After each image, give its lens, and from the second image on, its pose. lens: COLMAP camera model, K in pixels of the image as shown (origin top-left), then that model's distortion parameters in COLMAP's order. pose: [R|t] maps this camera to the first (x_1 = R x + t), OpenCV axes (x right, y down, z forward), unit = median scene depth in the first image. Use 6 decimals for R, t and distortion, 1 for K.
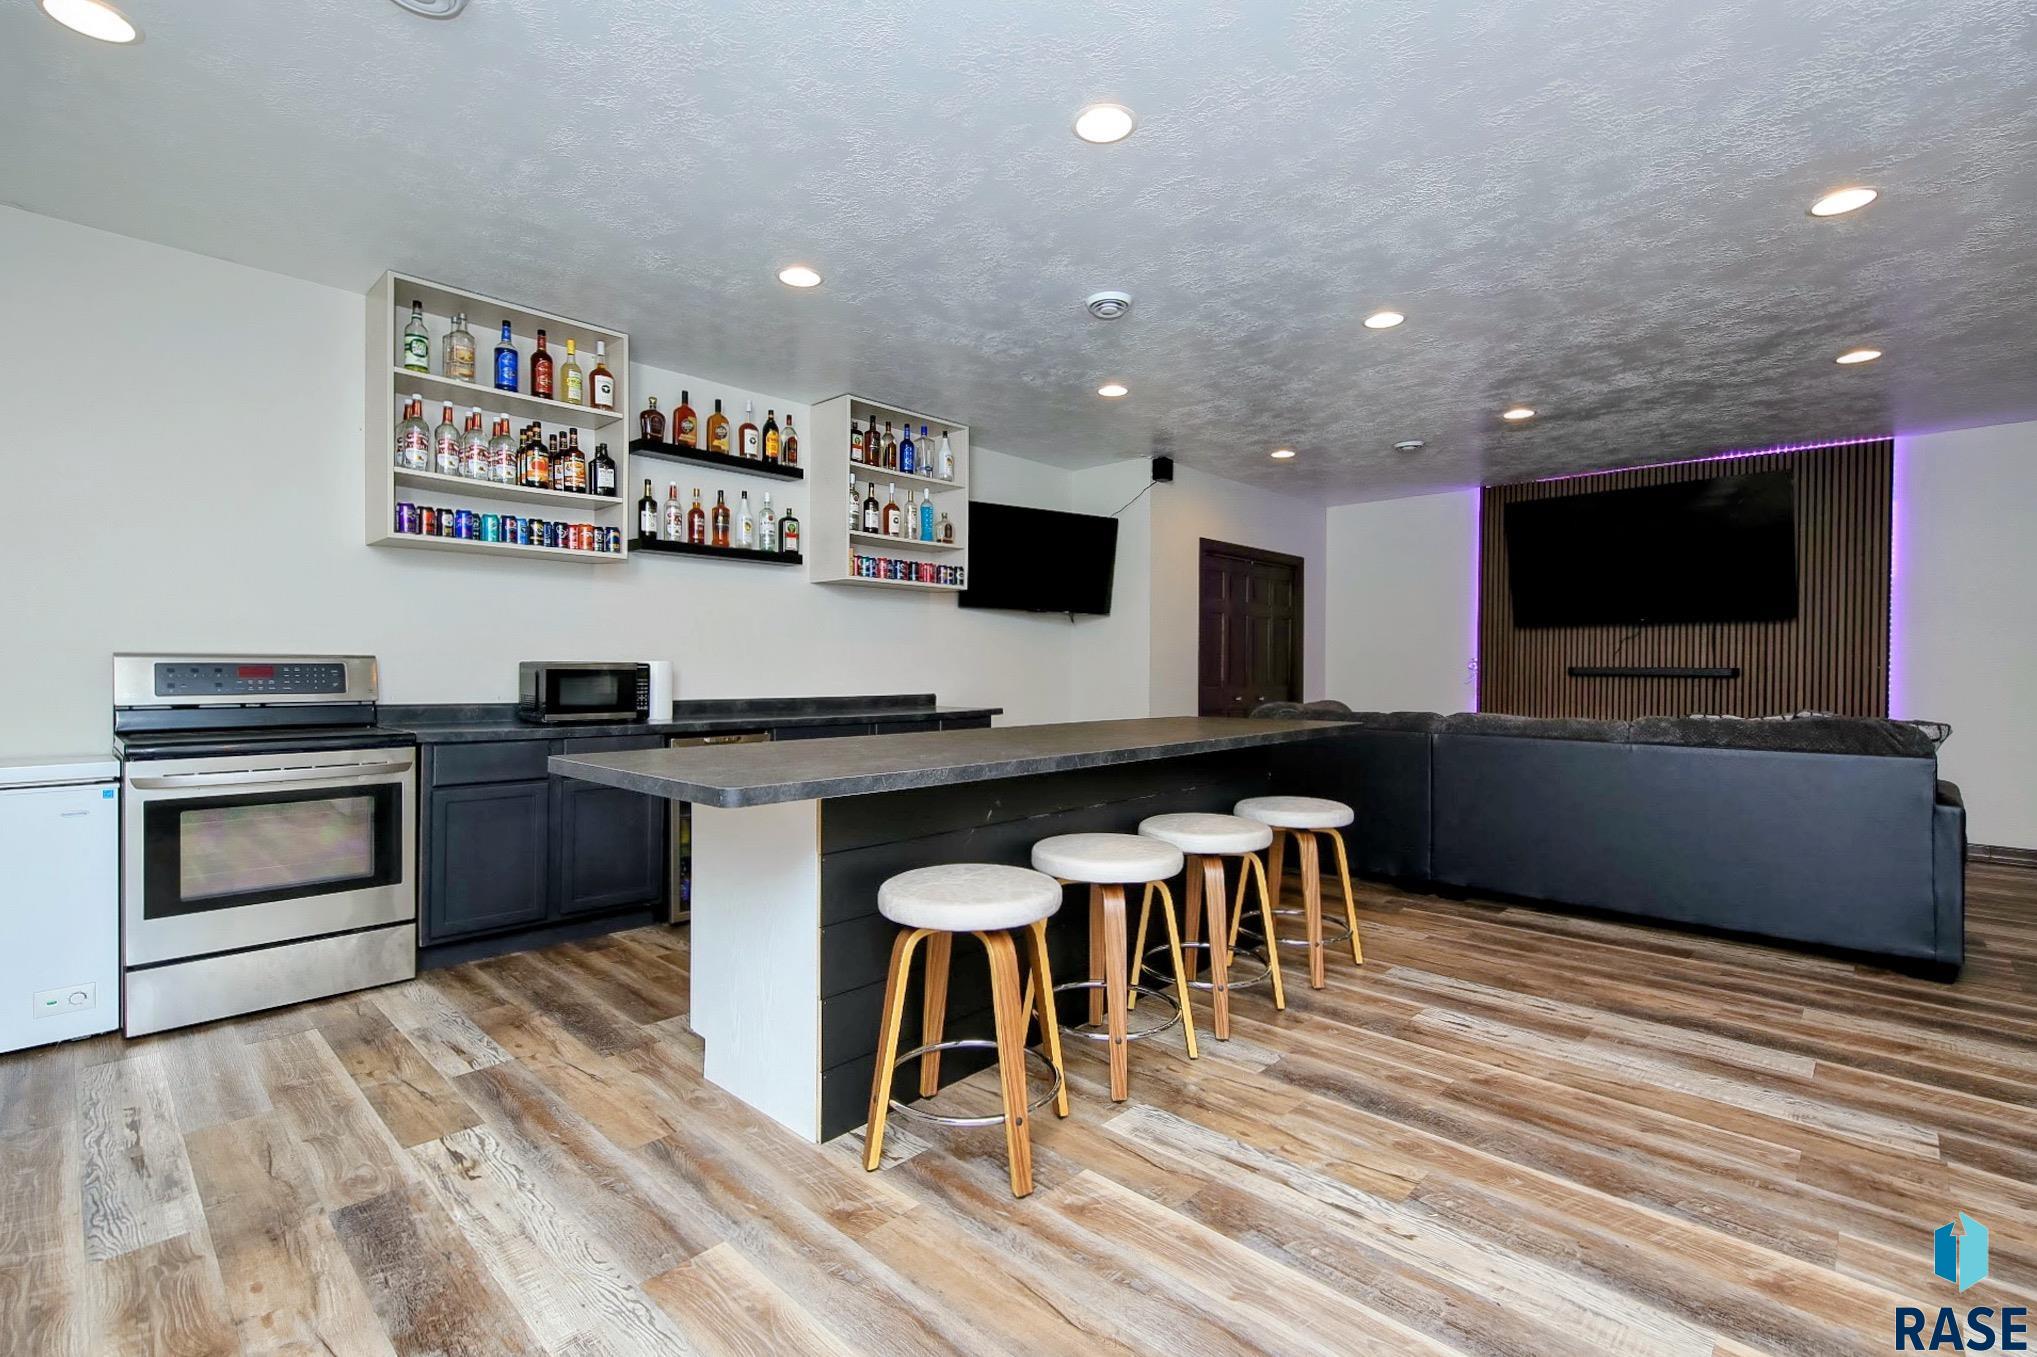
lens RADIAL K [[914.7, 0, 1011.3], [0, 914.7, 672.2], [0, 0, 1]] dist [0.024558, -0.012350]
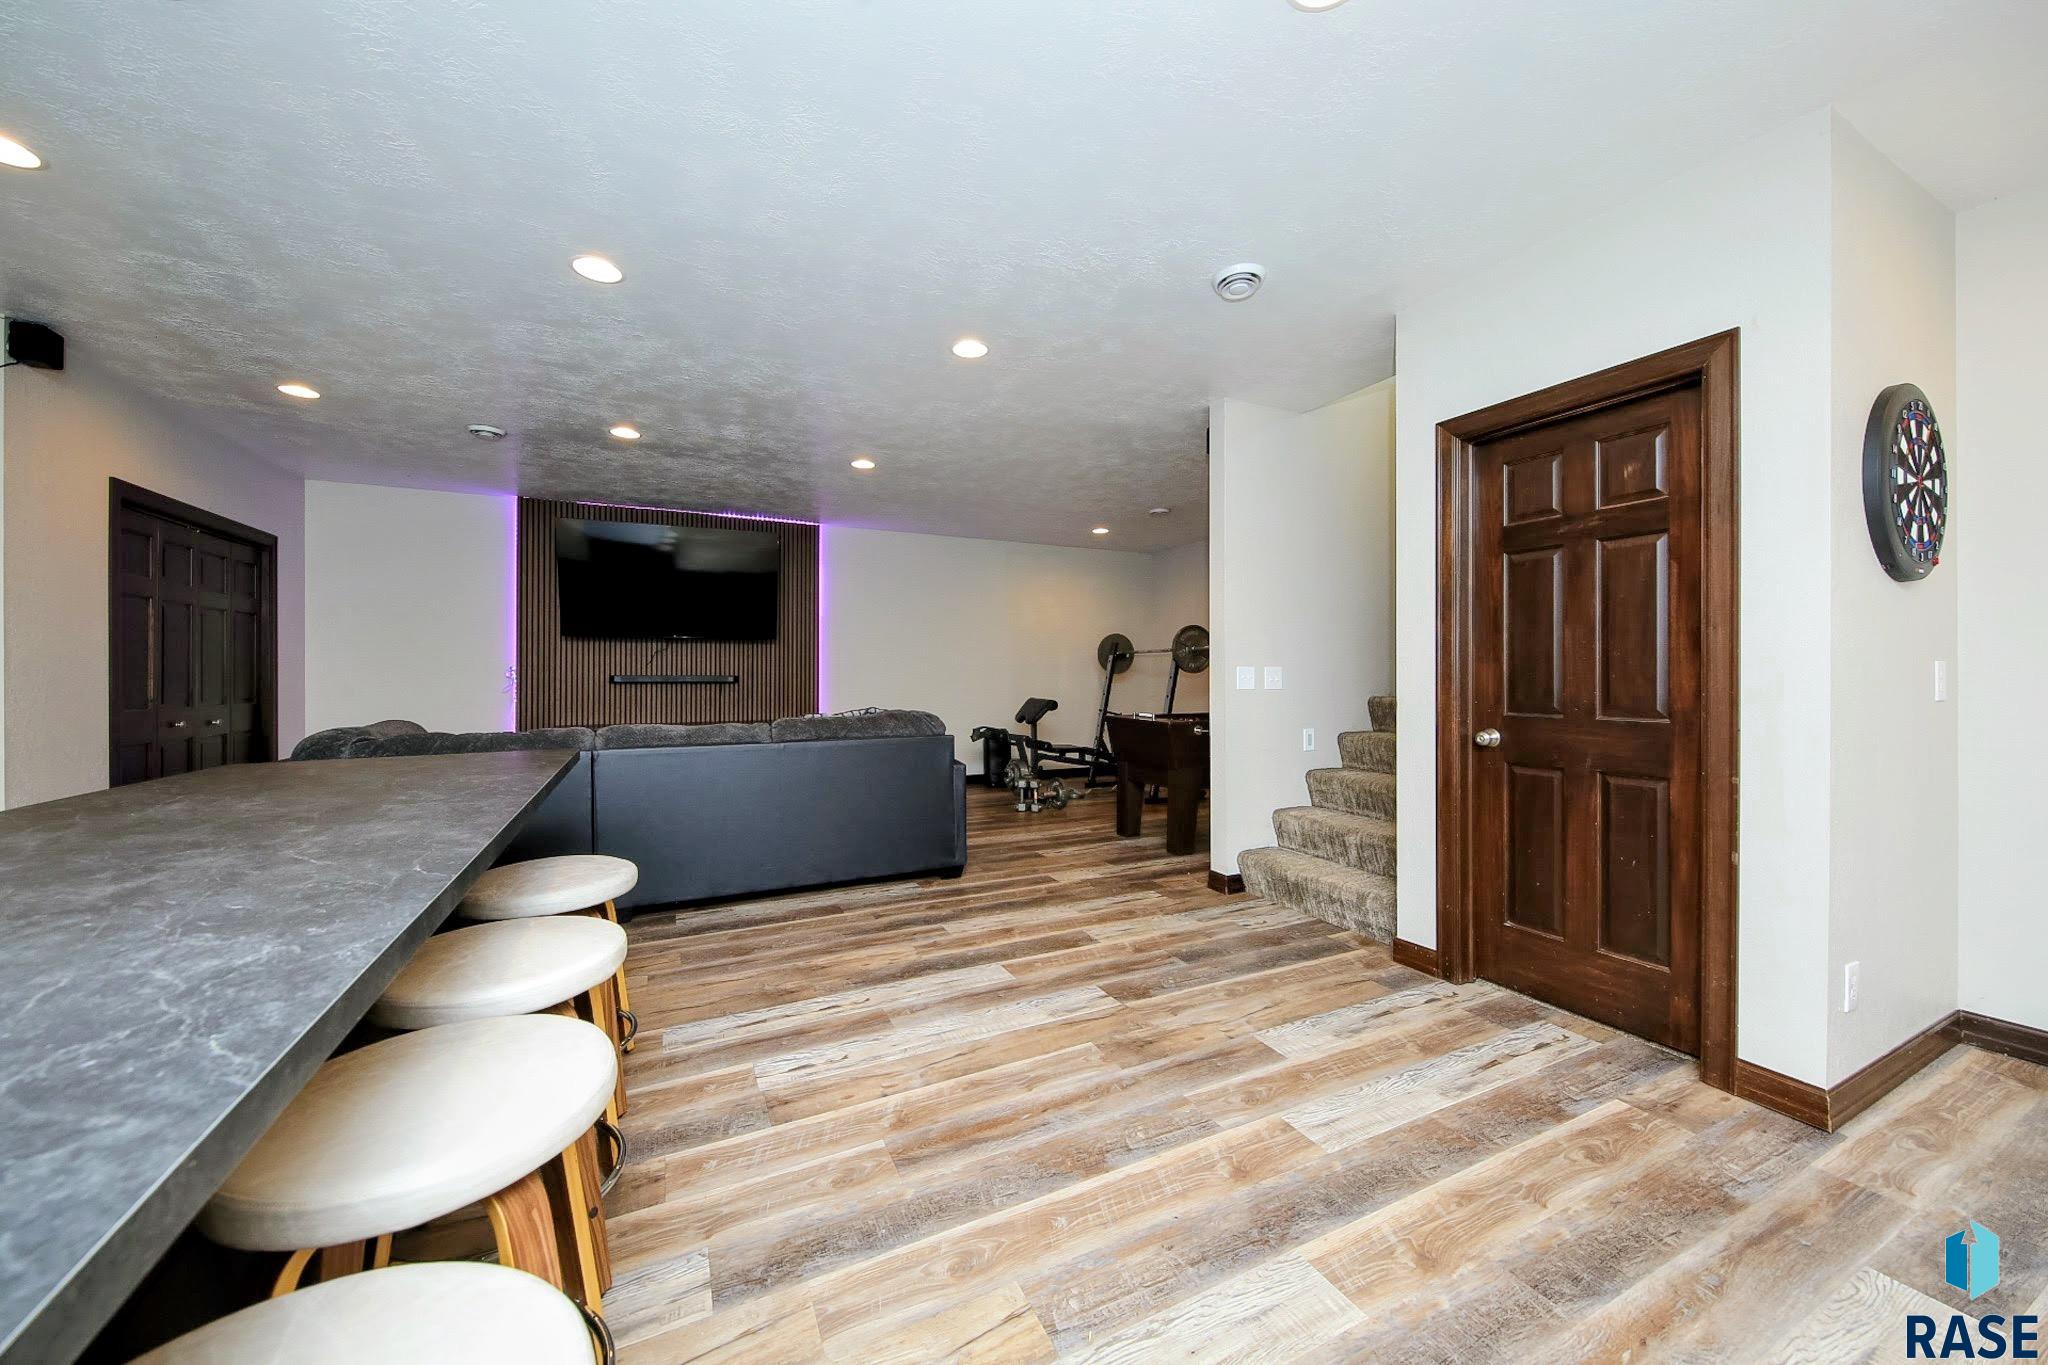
lens RADIAL K [[726.7, 0, 1019.5], [0, 726.7, 675.6], [0, 0, 1]] dist [0.010503, -0.006729]
pose [[0.345418, -0.007094, 0.938422, -0.086442], [0.008320, 0.999955, 0.004497, -0.009042], [-0.938412, 0.006255, 0.345461, 0.383769]]
